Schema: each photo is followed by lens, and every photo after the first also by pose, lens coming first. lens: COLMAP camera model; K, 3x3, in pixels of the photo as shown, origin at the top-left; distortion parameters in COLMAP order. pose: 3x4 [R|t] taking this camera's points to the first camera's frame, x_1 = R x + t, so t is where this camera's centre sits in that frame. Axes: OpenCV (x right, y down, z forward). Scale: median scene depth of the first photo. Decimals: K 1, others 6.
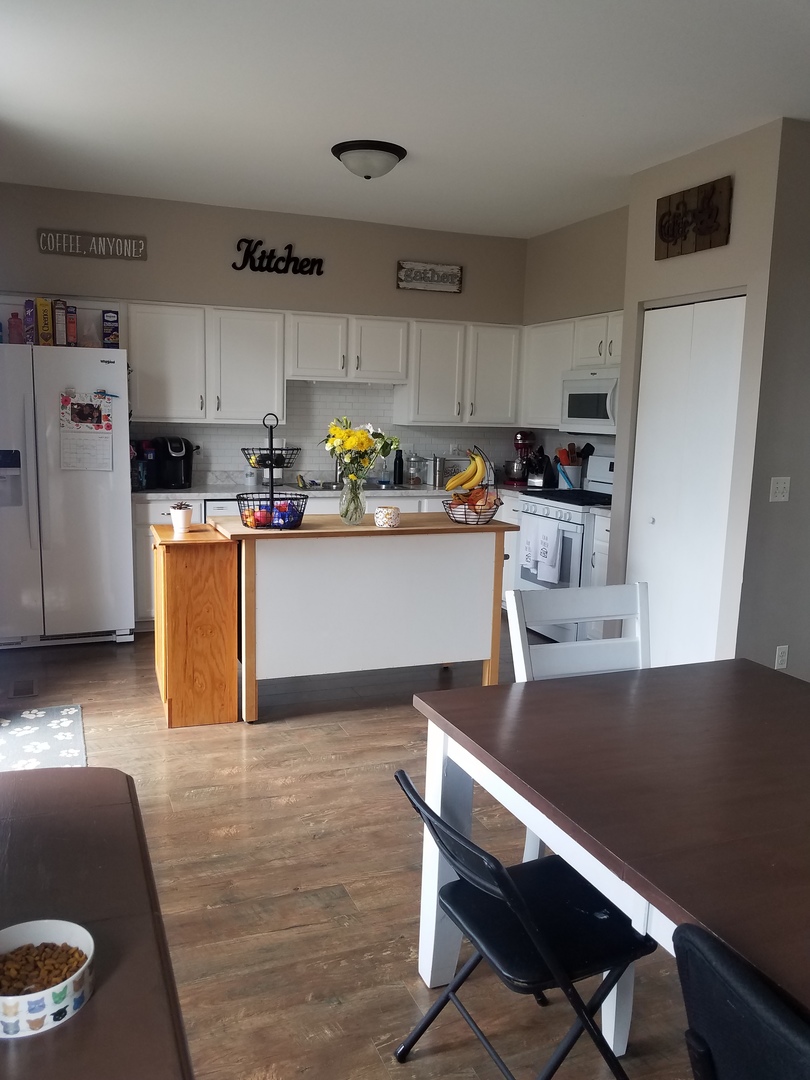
lens RADIAL K [[839.1, 0, 404.8], [0, 839.1, 544.1], [0, 0, 1]] dist [0.014073, -0.011580]
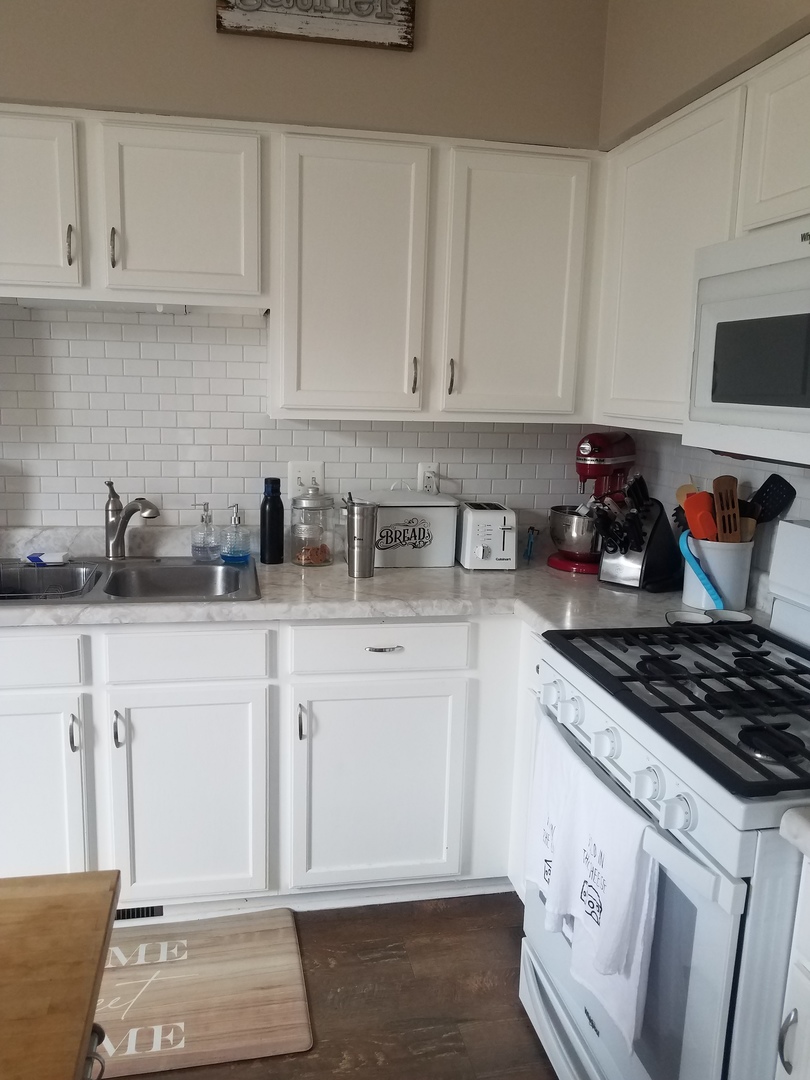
lens RADIAL K [[839.1, 0, 399.8], [0, 839.1, 534.8], [0, 0, 1]] dist [0.014073, -0.011580]
pose [[0.981222, 0.036539, -0.189387, 0.130548], [-0.033307, 0.999241, 0.020225, -0.096009], [0.189982, -0.013538, 0.981694, 0.619784]]
